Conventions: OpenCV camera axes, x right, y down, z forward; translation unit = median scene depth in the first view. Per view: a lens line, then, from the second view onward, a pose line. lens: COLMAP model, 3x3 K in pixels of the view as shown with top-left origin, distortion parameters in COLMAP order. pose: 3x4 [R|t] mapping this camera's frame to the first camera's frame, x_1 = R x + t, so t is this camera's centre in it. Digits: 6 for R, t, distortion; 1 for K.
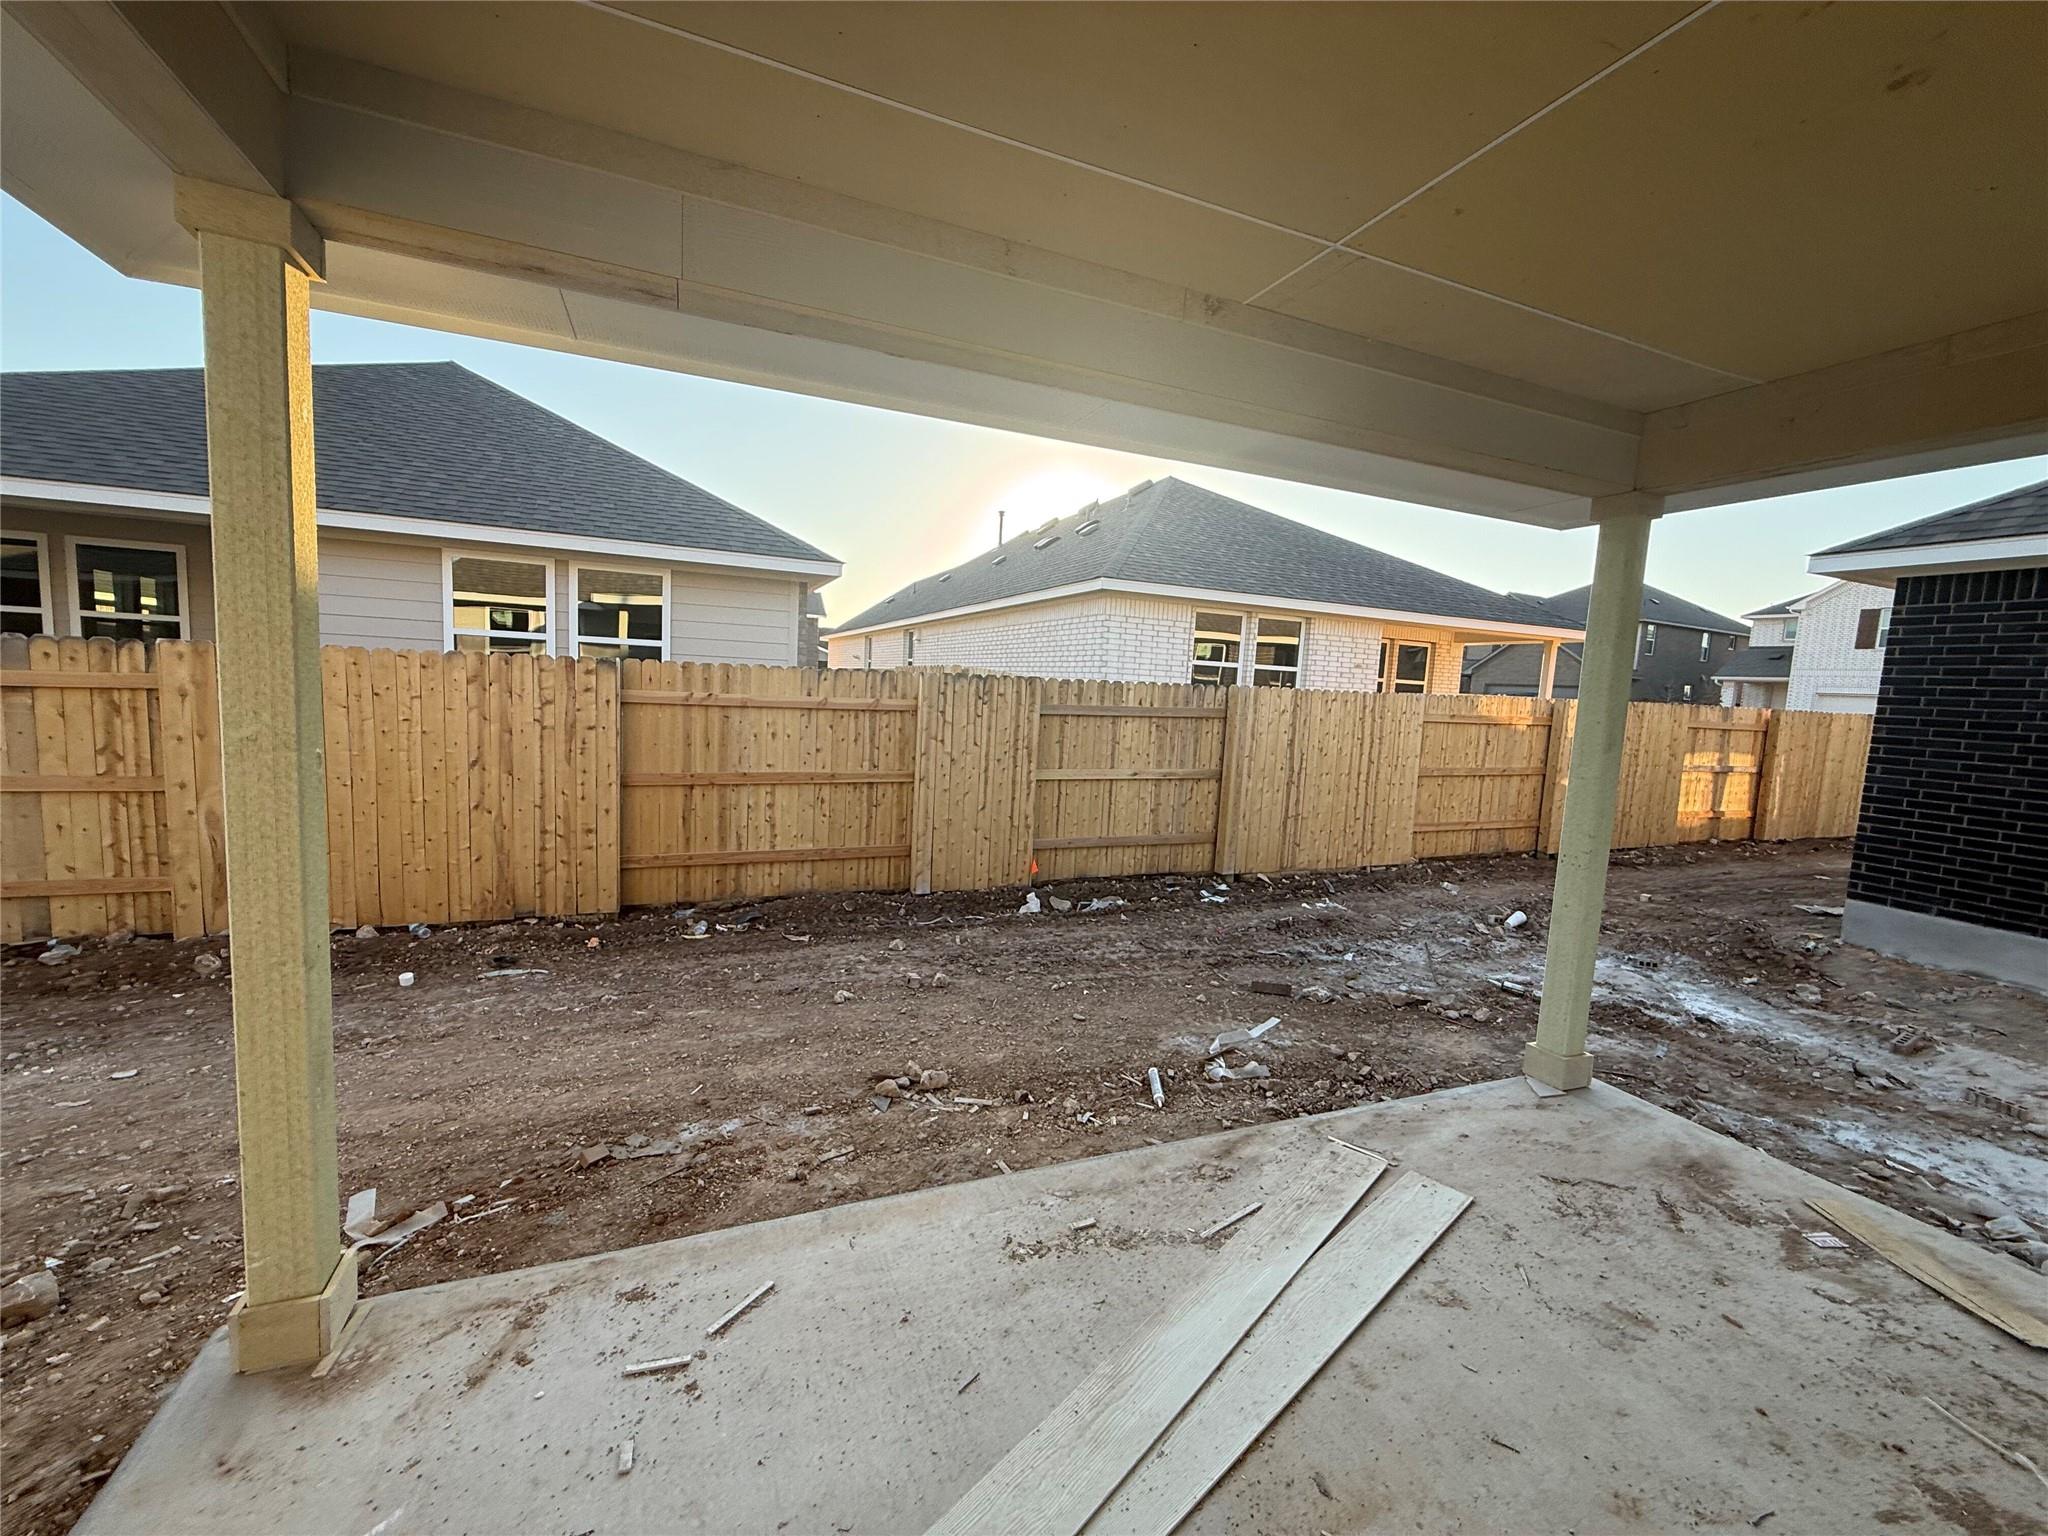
lens RADIAL K [[819.0, 0, 1019.2], [0, 819.0, 766.2], [0, 0, 1]] dist [0.000888, -0.000036]
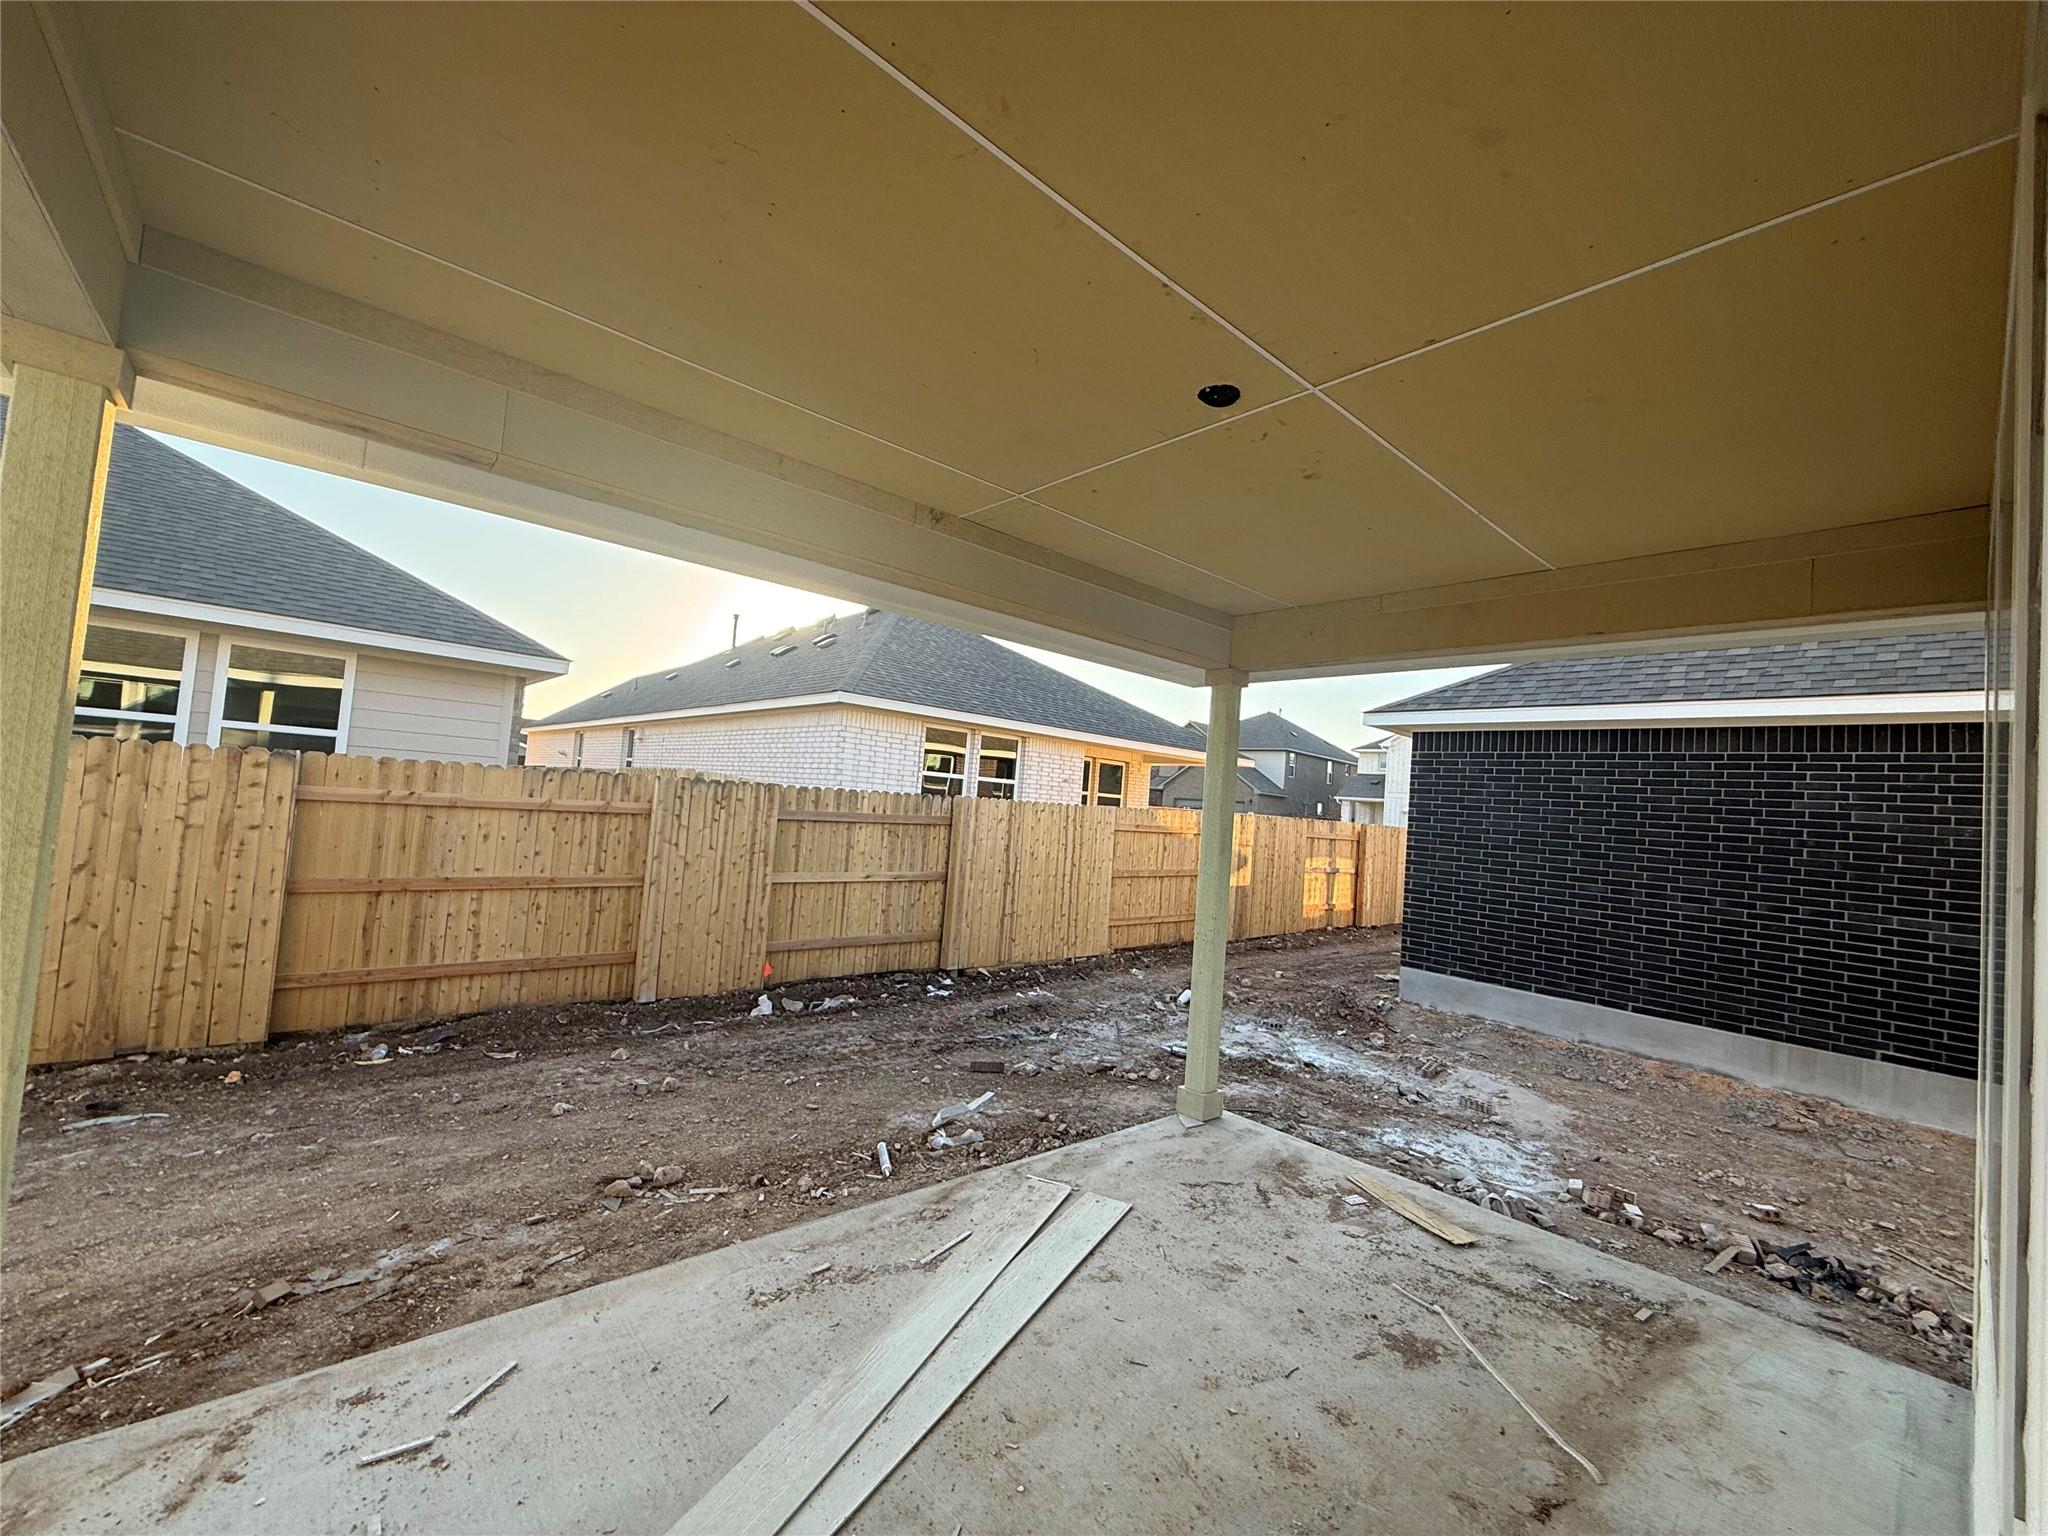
lens RADIAL K [[808.0, 0, 1010.1], [0, 808.0, 762.8], [0, 0, 1]] dist [-0.000171, -0.000077]
pose [[0.950557, 0.036464, 0.308402, -0.022033], [0.005190, 0.991079, -0.133177, 0.006597], [-0.310506, 0.128193, 0.941888, -0.120992]]
